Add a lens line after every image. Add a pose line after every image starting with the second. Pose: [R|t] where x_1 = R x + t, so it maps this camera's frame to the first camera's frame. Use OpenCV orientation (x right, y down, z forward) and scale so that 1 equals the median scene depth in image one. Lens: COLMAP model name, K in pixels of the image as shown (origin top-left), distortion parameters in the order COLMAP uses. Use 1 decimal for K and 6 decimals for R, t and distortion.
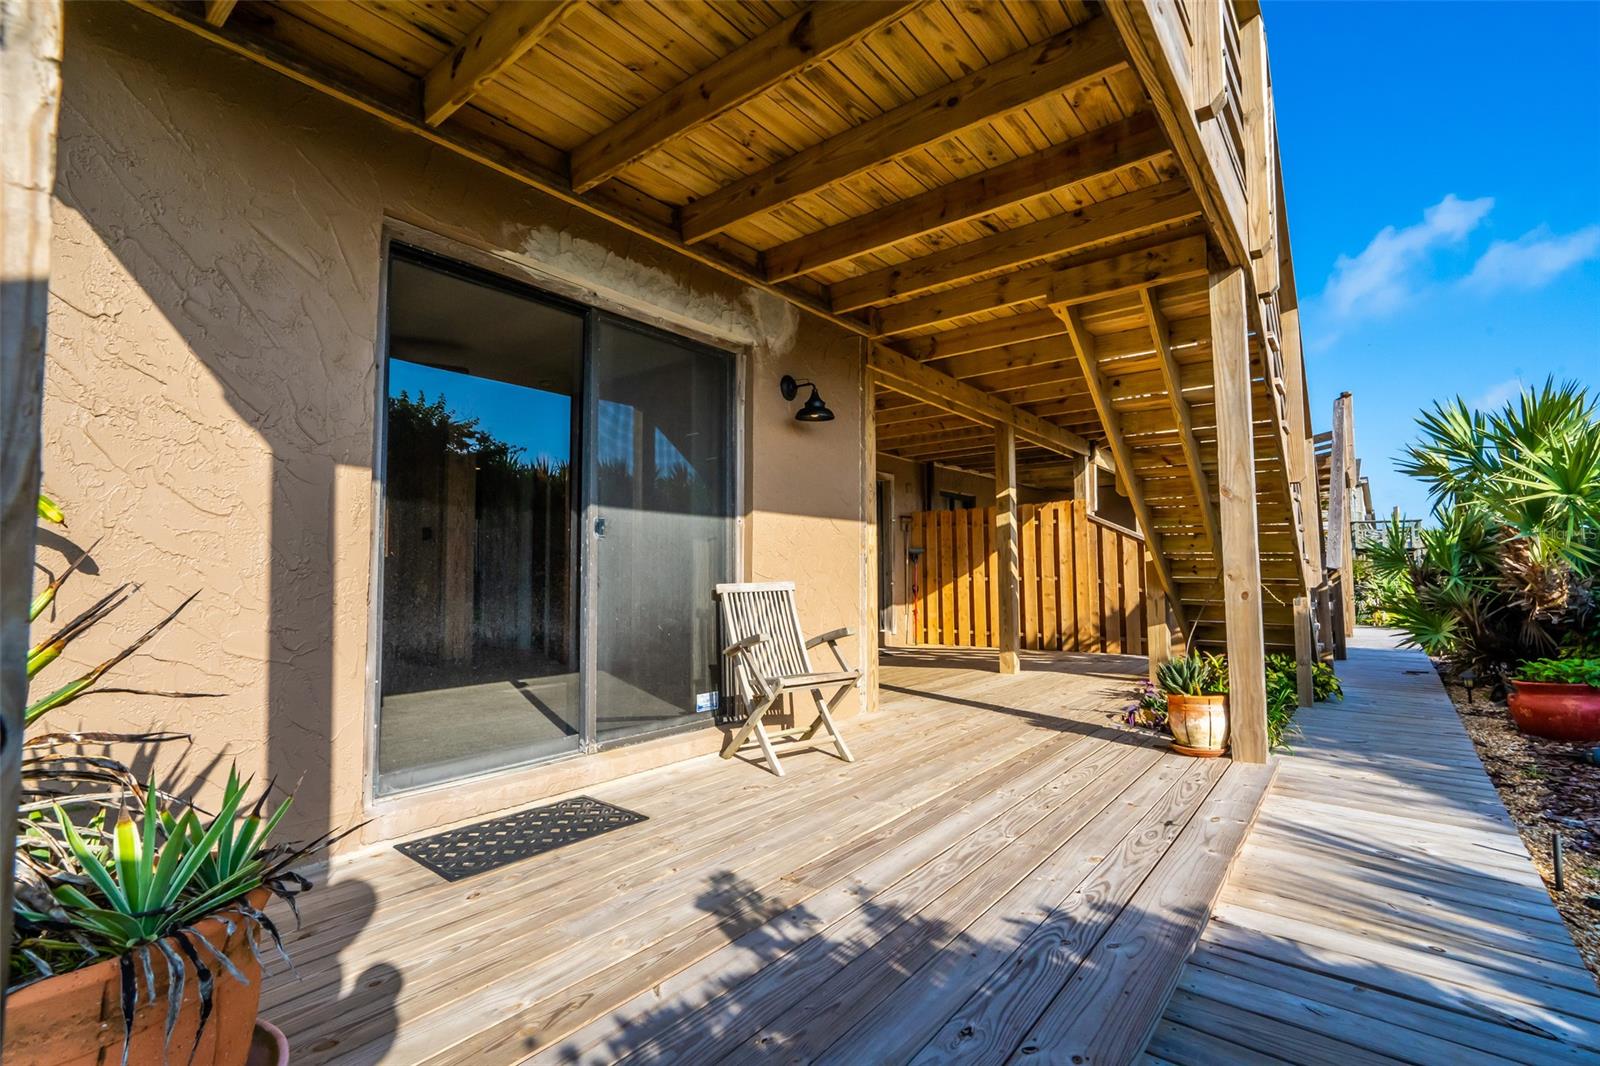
lens RADIAL K [[724.4, 0, 807.2], [0, 724.4, 533.4], [0, 0, 1]] dist [-0.001347, 0.000761]
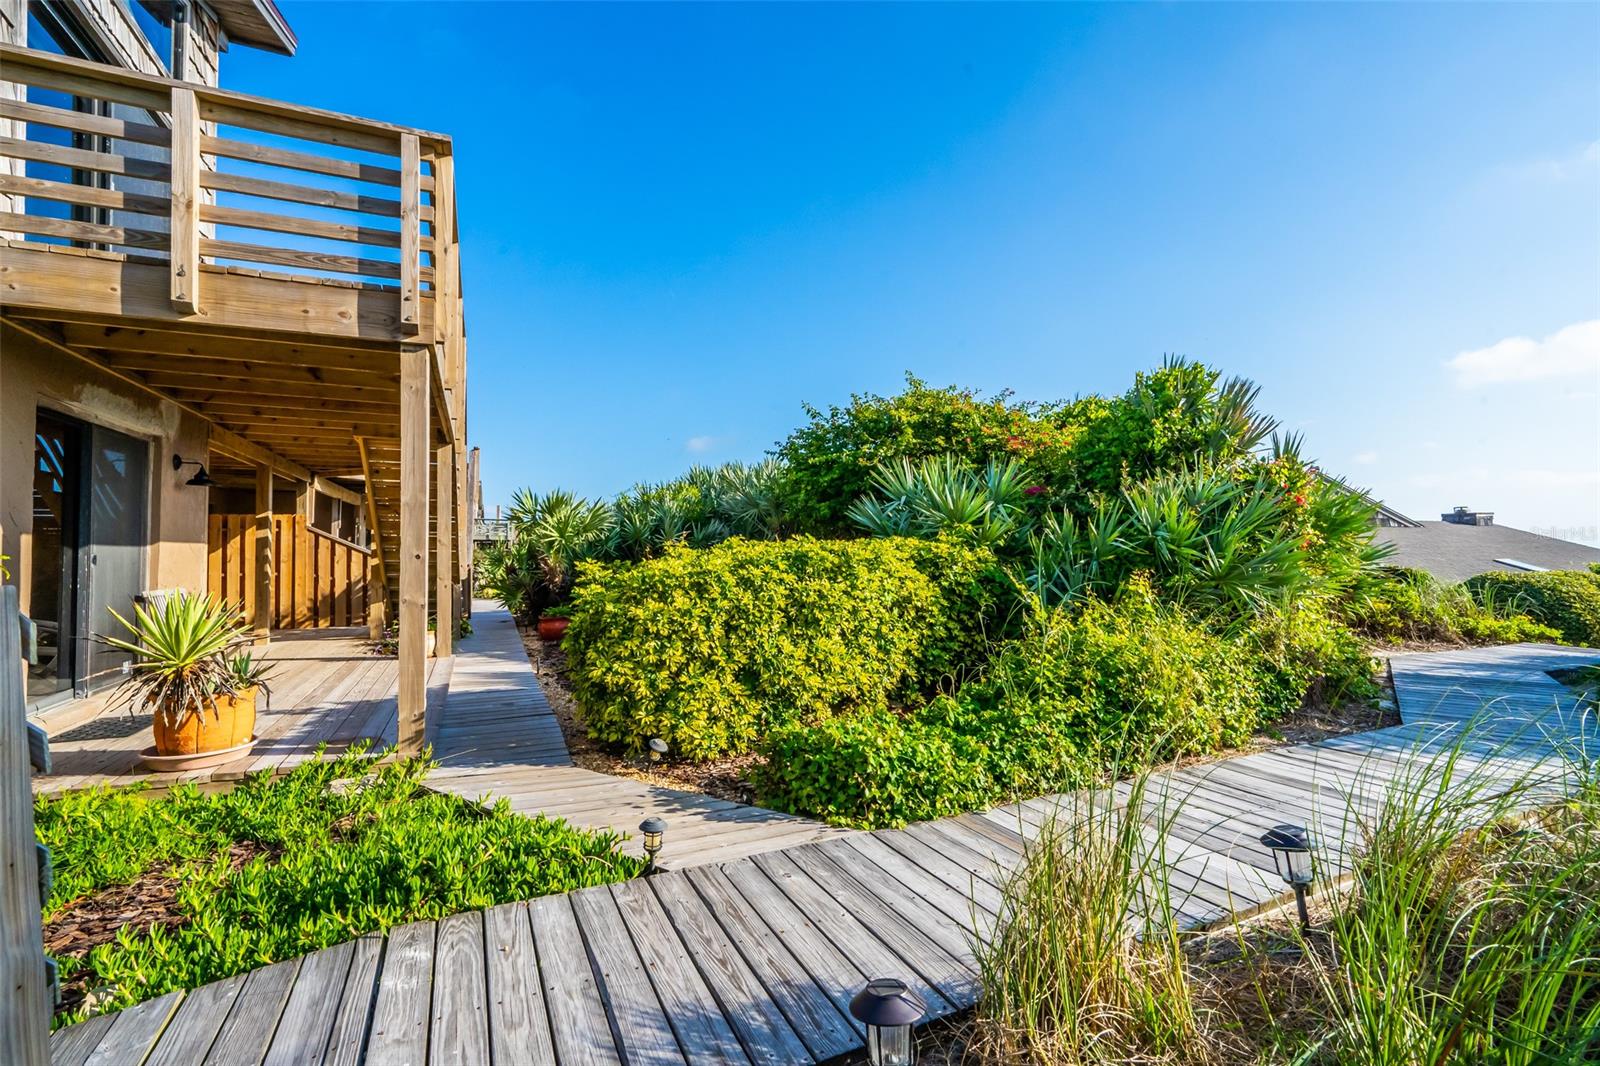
lens RADIAL K [[724.4, 0, 807.2], [0, 724.4, 533.4], [0, 0, 1]] dist [-0.001347, 0.000761]
pose [[0.462995, 0.027318, 0.885940, -0.494395], [-0.051628, 0.998659, -0.003813, -0.072717], [-0.884856, -0.043974, 0.463785, -0.588638]]
